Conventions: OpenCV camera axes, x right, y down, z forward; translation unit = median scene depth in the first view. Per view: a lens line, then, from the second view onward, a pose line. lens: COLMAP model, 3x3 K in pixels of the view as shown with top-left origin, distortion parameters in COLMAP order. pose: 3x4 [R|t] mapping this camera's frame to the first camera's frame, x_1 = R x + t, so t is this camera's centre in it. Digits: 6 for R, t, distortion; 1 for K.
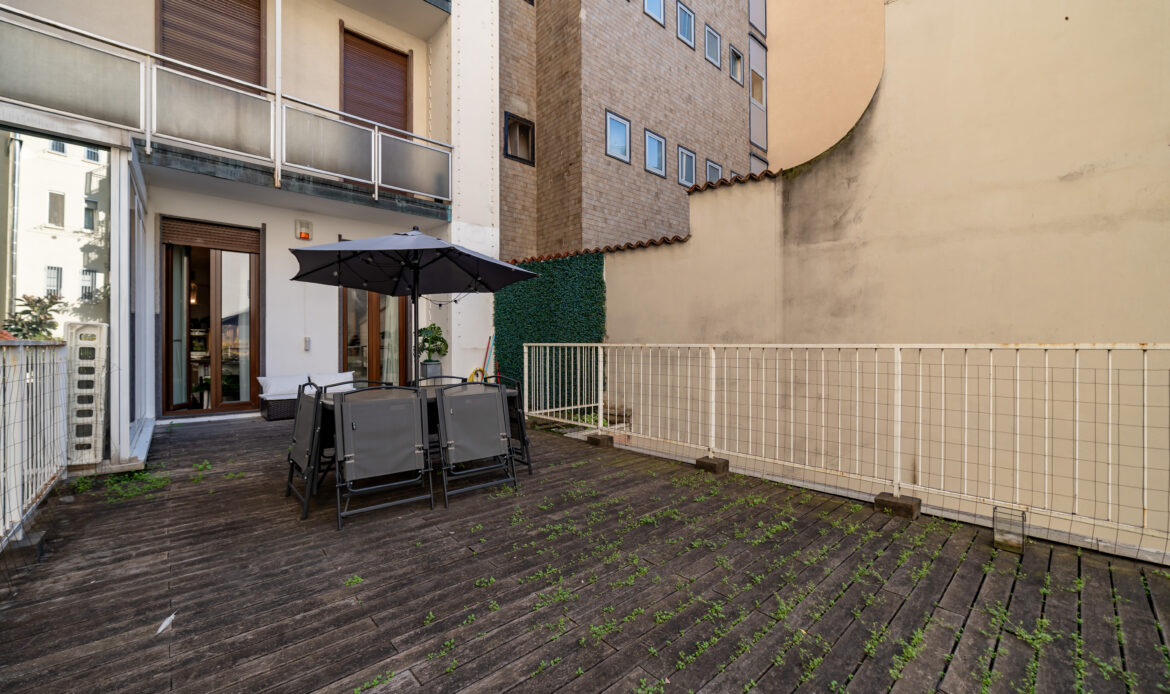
lens RADIAL K [[454.6, 0, 585.0], [0, 454.6, 347.0], [0, 0, 1]] dist [-0.016868, 0.000512]
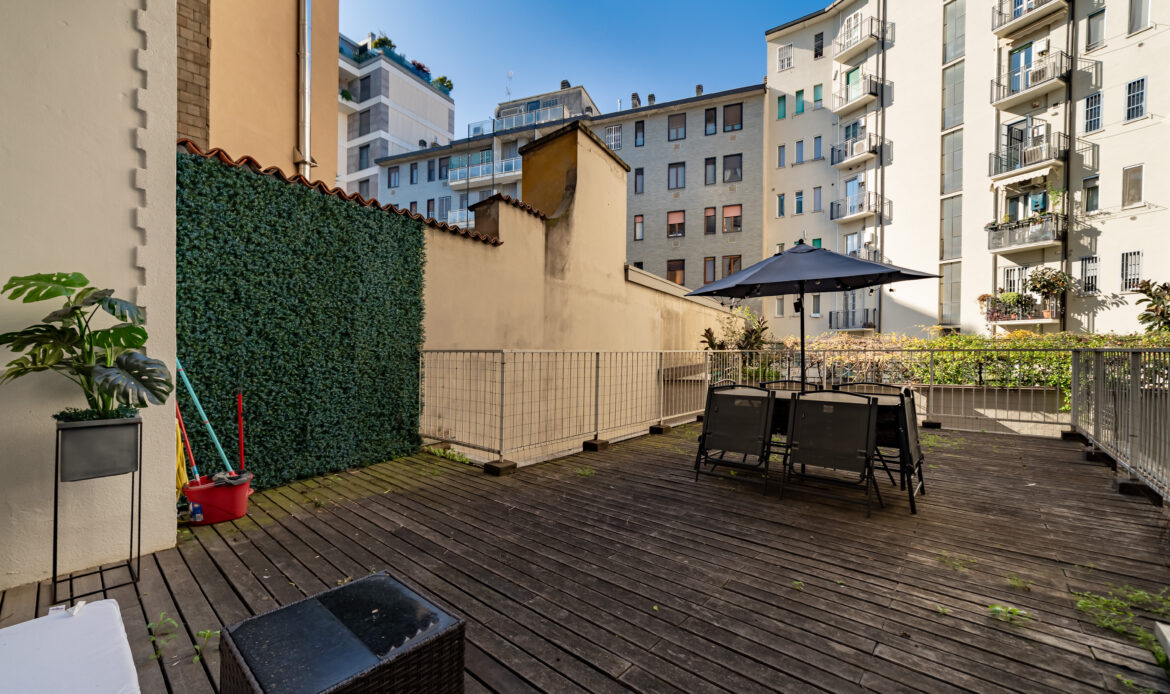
lens RADIAL K [[463.8, 0, 583.1], [0, 463.8, 357.9], [0, 0, 1]] dist [-0.004357, 0.000333]
pose [[-0.104665, -0.012528, 0.994429, -0.750265], [0.006918, 0.999887, 0.013325, -0.003430], [-0.994483, 0.008274, -0.104567, 0.867387]]
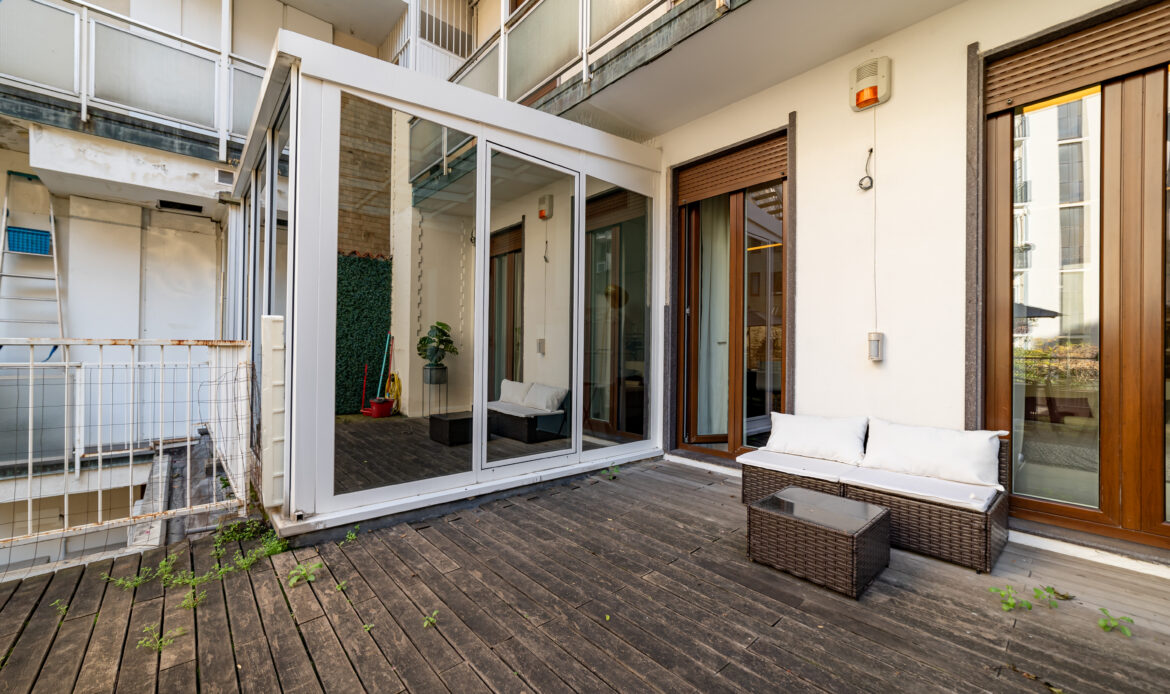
lens RADIAL K [[457.9, 0, 576.6], [0, 457.9, 348.6], [0, 0, 1]] dist [-0.001755, -0.000045]
pose [[-0.035291, -0.006523, -0.999356, -0.186541], [-0.011922, 0.999910, -0.006105, 0.001063], [0.999306, 0.011699, -0.035366, 0.780755]]
